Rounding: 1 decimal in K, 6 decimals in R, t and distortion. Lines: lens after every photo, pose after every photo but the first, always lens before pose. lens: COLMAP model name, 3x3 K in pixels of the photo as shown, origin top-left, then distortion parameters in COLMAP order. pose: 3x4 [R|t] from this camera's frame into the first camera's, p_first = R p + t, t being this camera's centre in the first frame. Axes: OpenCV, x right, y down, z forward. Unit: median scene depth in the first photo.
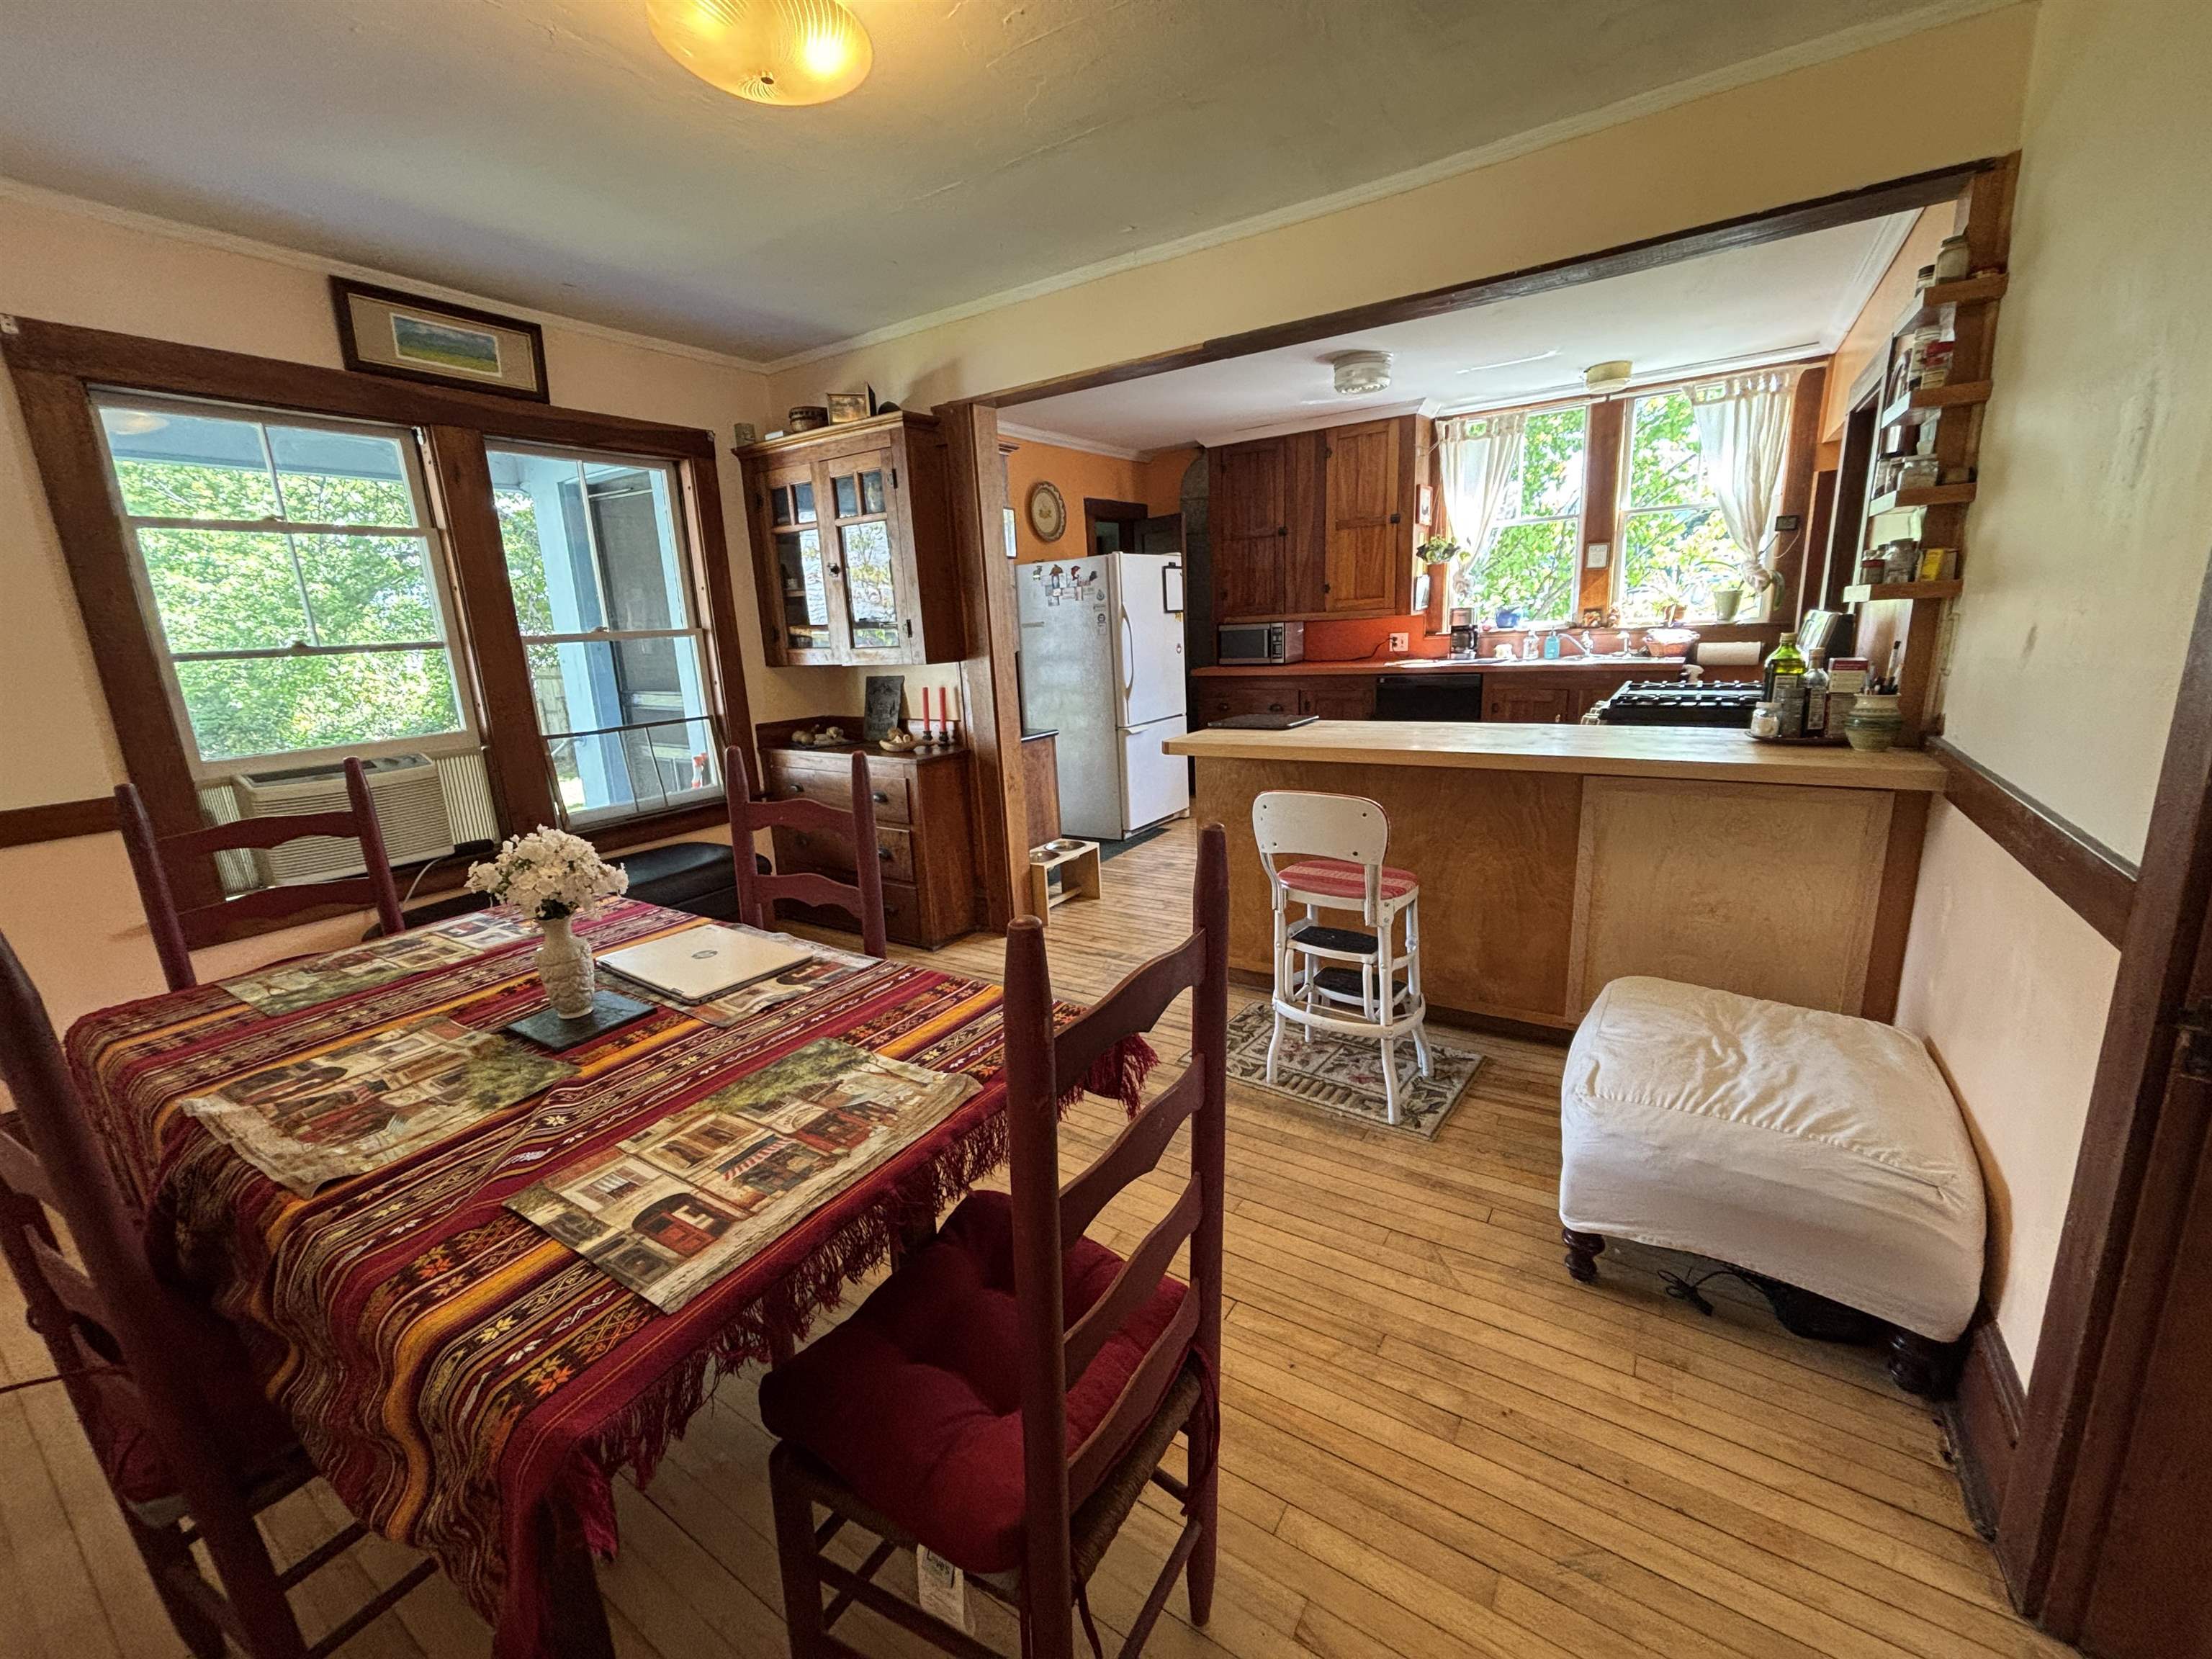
lens RADIAL K [[900.1, 0, 1106.0], [0, 900.1, 829.5], [0, 0, 1]] dist [0.000157, 0.000073]
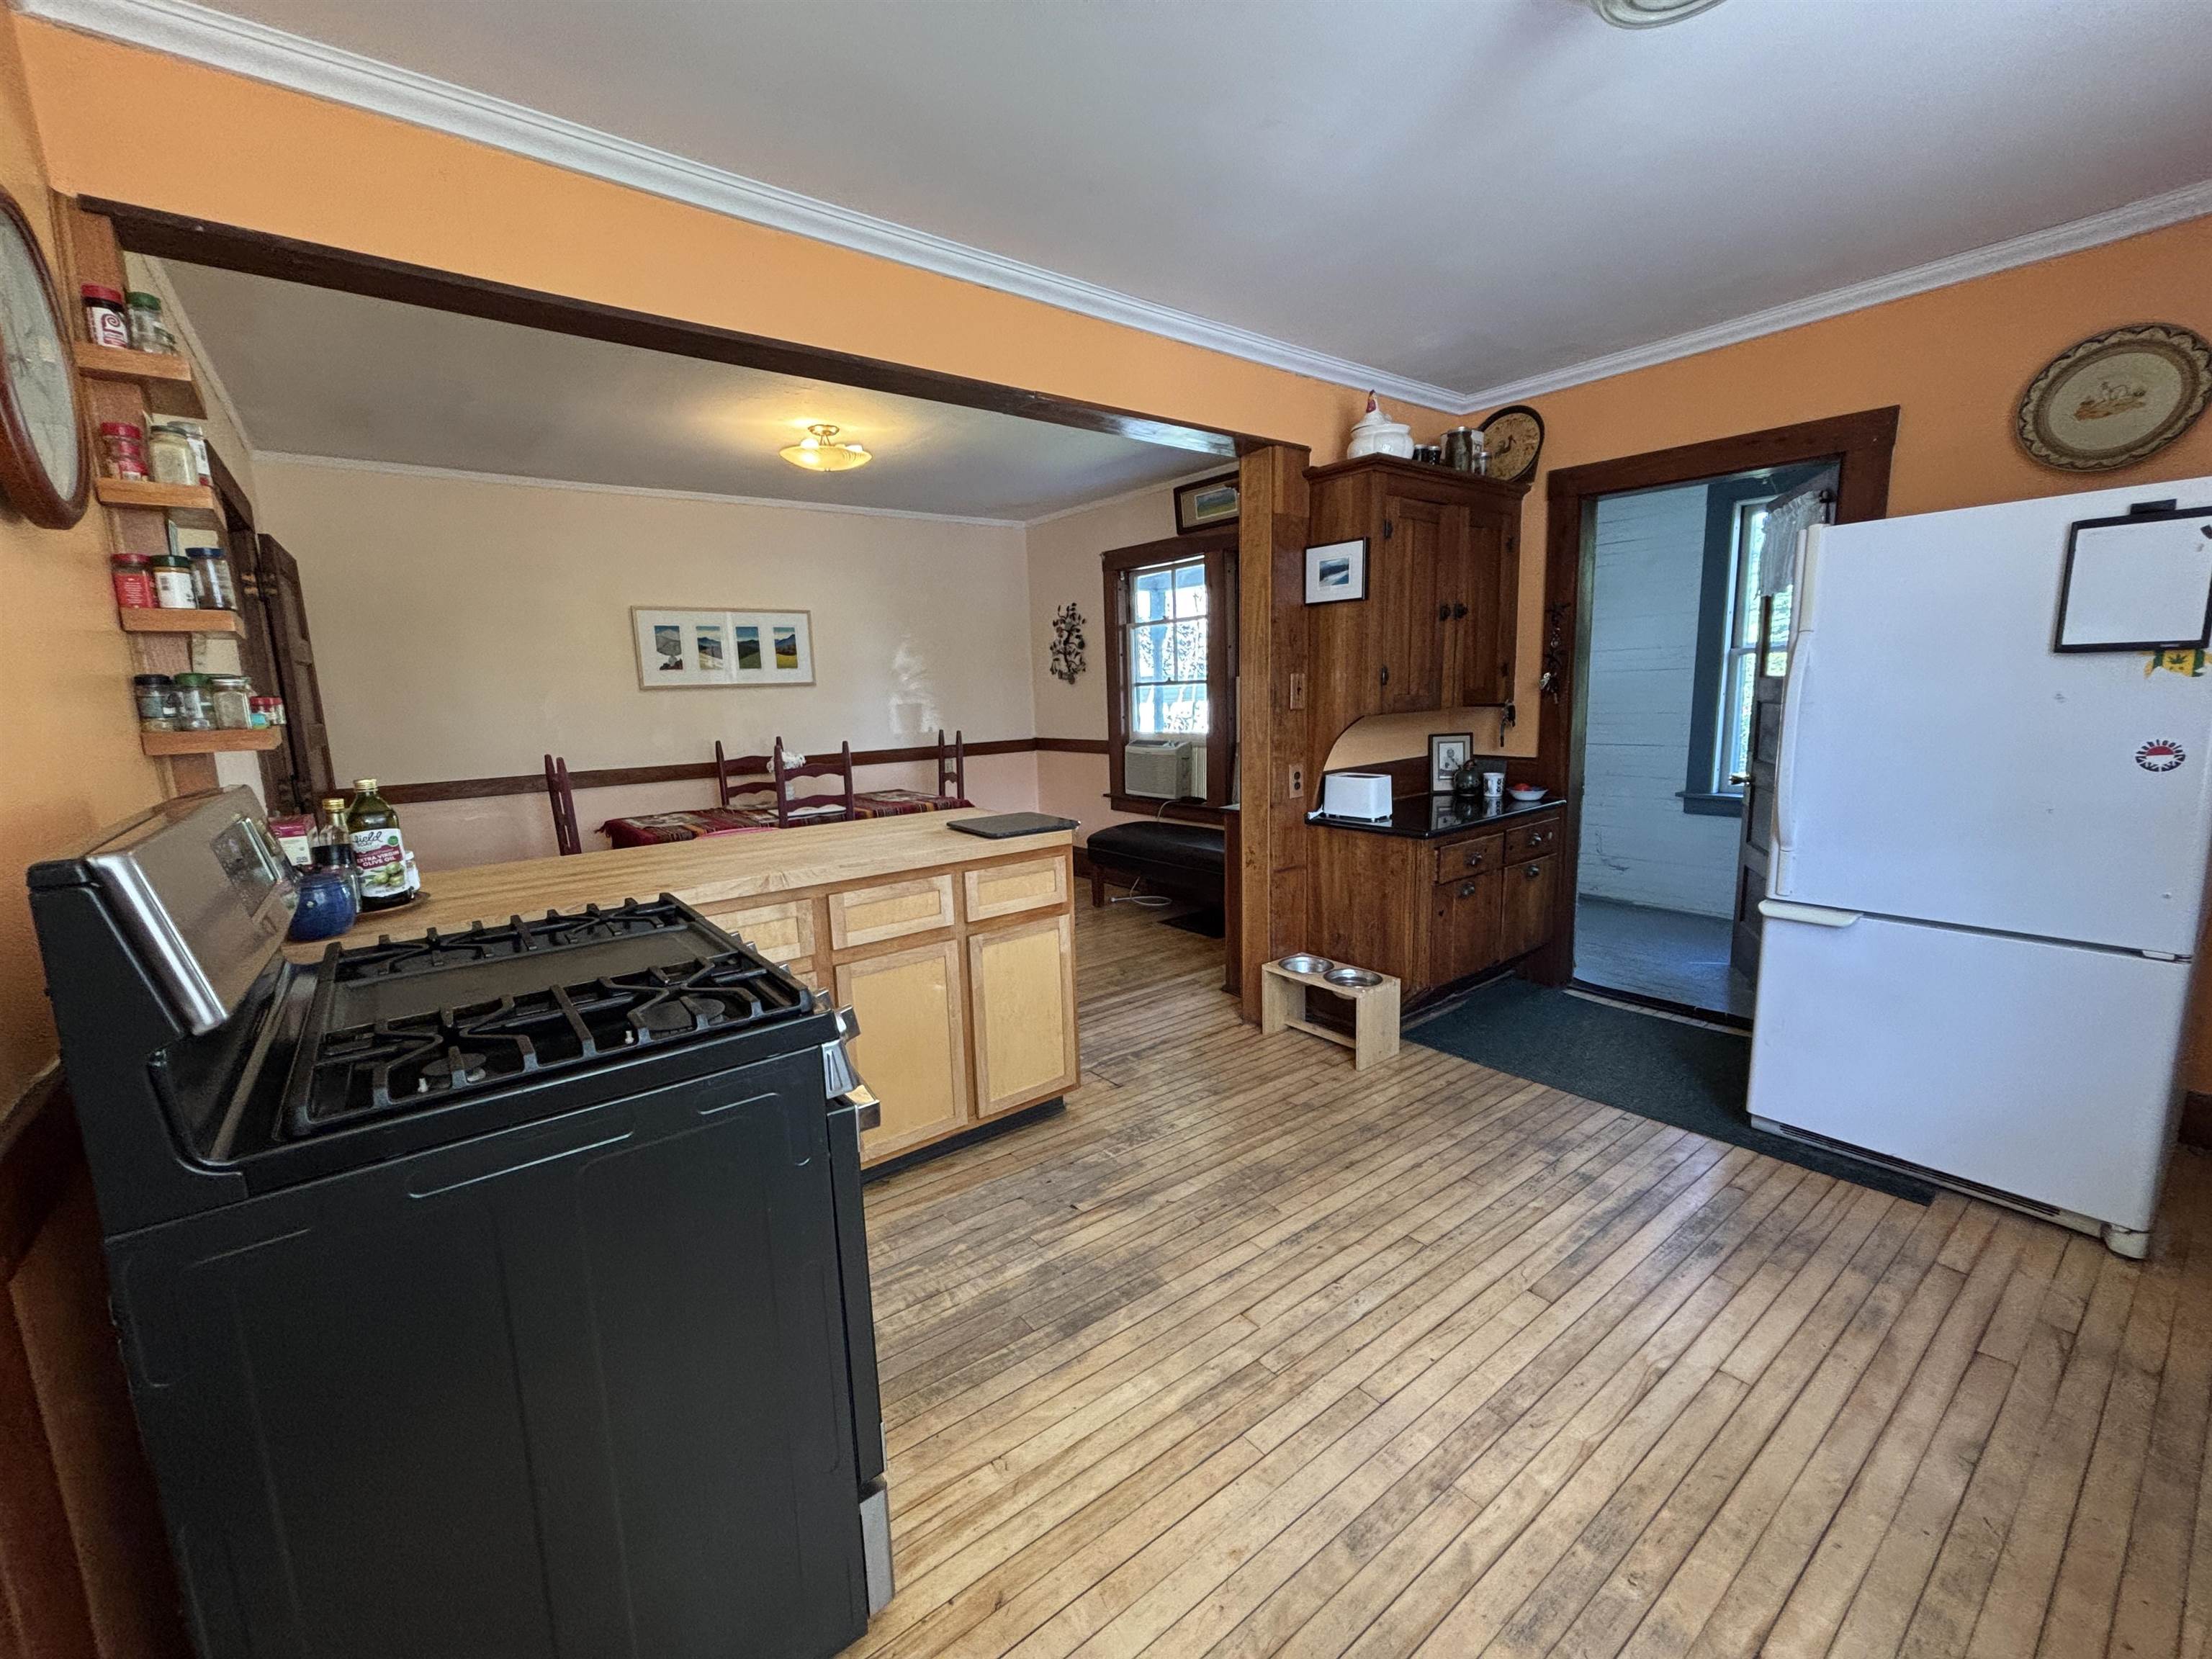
lens RADIAL K [[900.1, 0, 1106.0], [0, 900.1, 829.5], [0, 0, 1]] dist [0.000157, 0.000073]
pose [[-0.325954, 0.206754, -0.922500, 1.040246], [-0.168446, 0.947477, 0.271870, -0.405551], [0.930258, 0.244008, -0.274007, 1.492169]]
